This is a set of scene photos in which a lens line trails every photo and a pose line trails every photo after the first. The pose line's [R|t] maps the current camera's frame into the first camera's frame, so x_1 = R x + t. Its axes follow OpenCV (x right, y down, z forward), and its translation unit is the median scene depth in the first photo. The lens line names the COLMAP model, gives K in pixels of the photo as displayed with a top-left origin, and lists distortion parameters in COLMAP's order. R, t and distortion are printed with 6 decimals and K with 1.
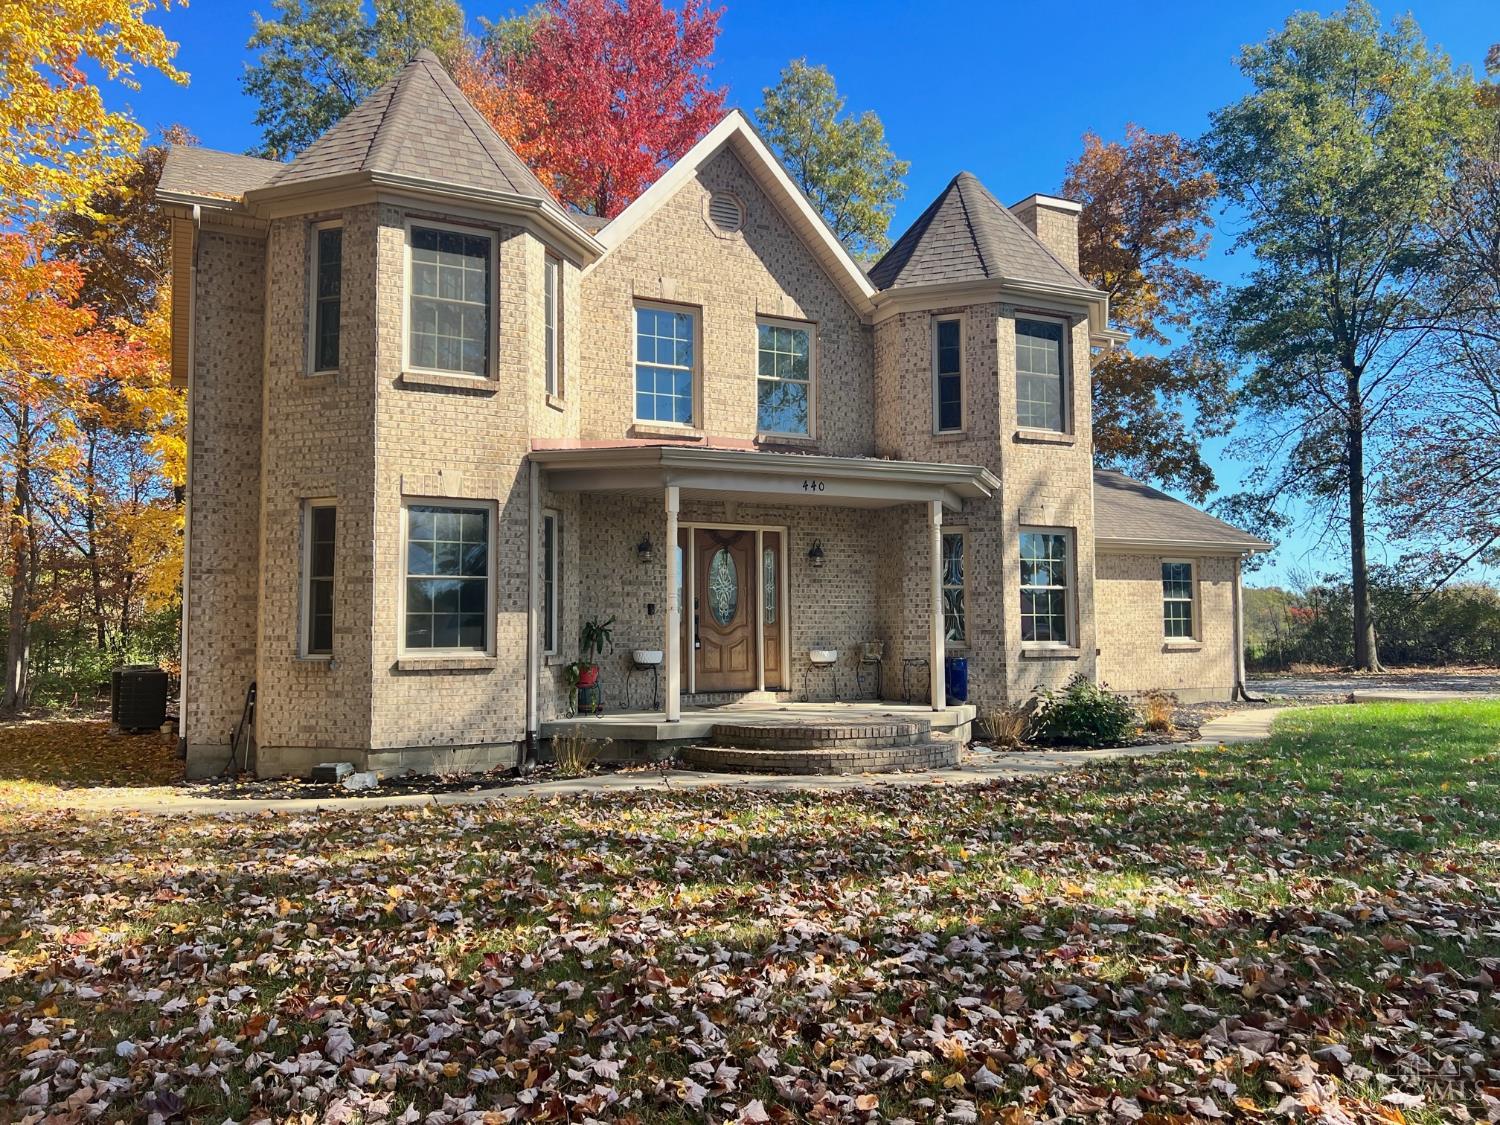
lens RADIAL K [[1139.7, 0, 750.0], [0, 1139.7, 562.5], [0, 0, 1]] dist [0.005244, 0.000710]
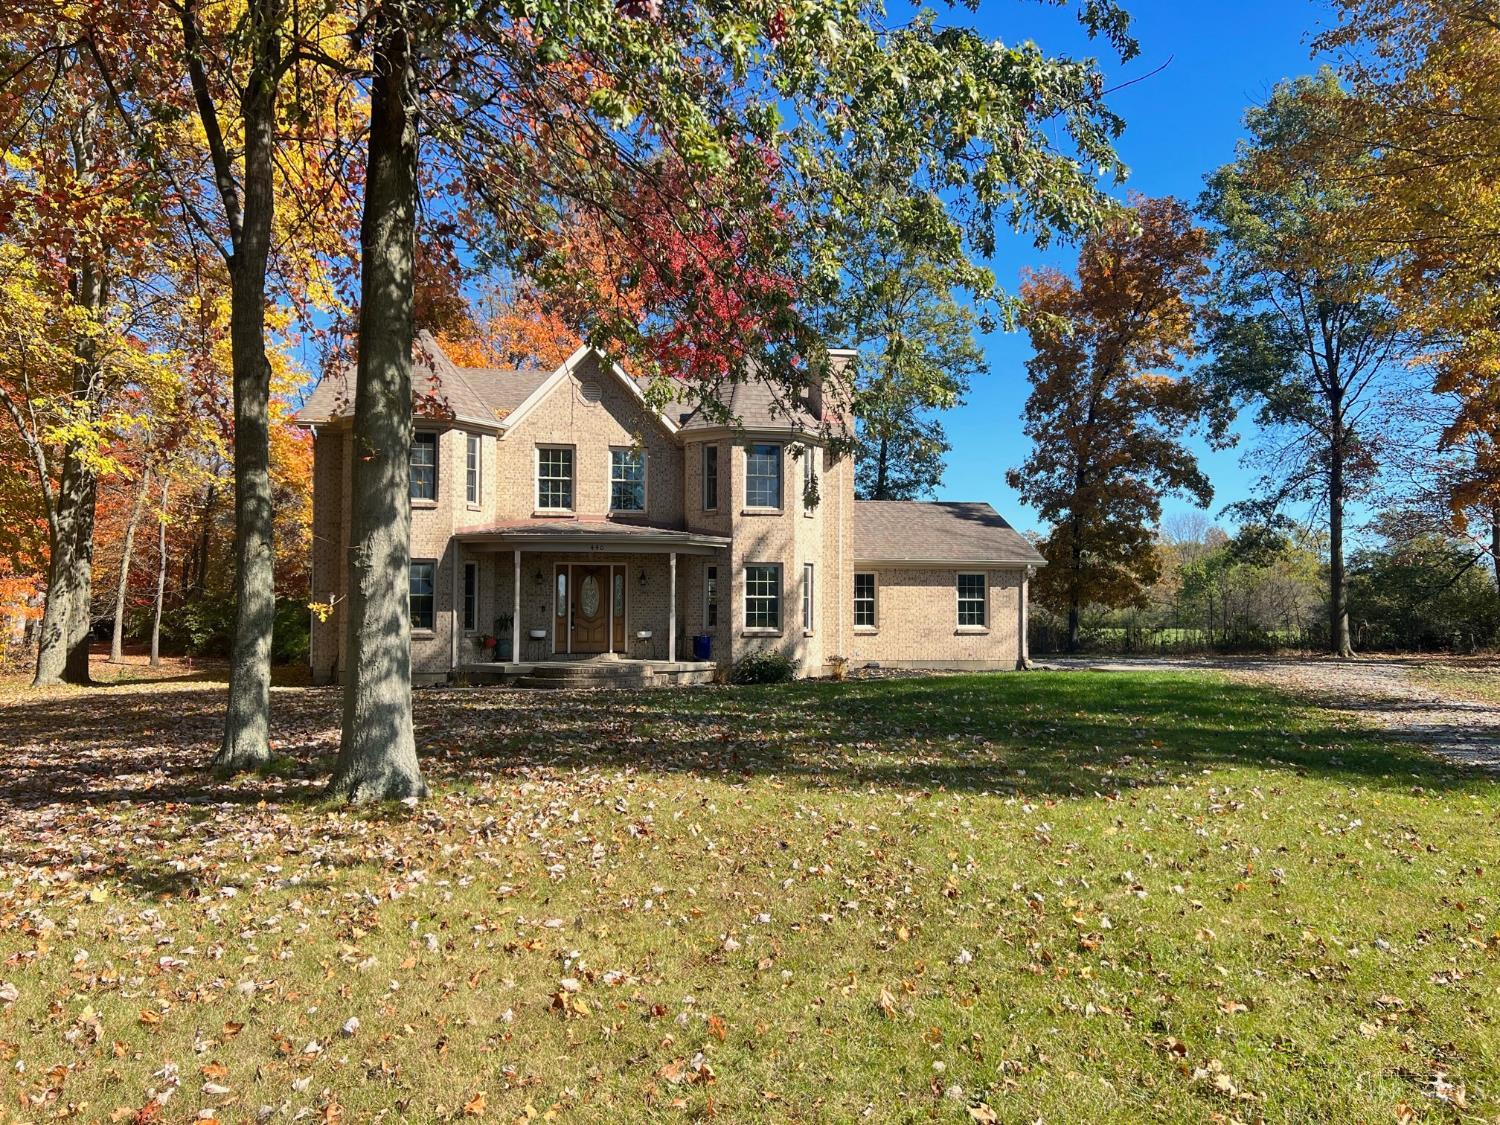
lens RADIAL K [[1139.7, 0, 750.0], [0, 1139.7, 562.5], [0, 0, 1]] dist [0.005244, 0.000710]
pose [[0.968282, -0.003061, -0.249842, 0.685686], [0.007613, 0.999822, 0.017257, -0.062442], [0.249745, -0.018612, 0.968133, -0.717235]]
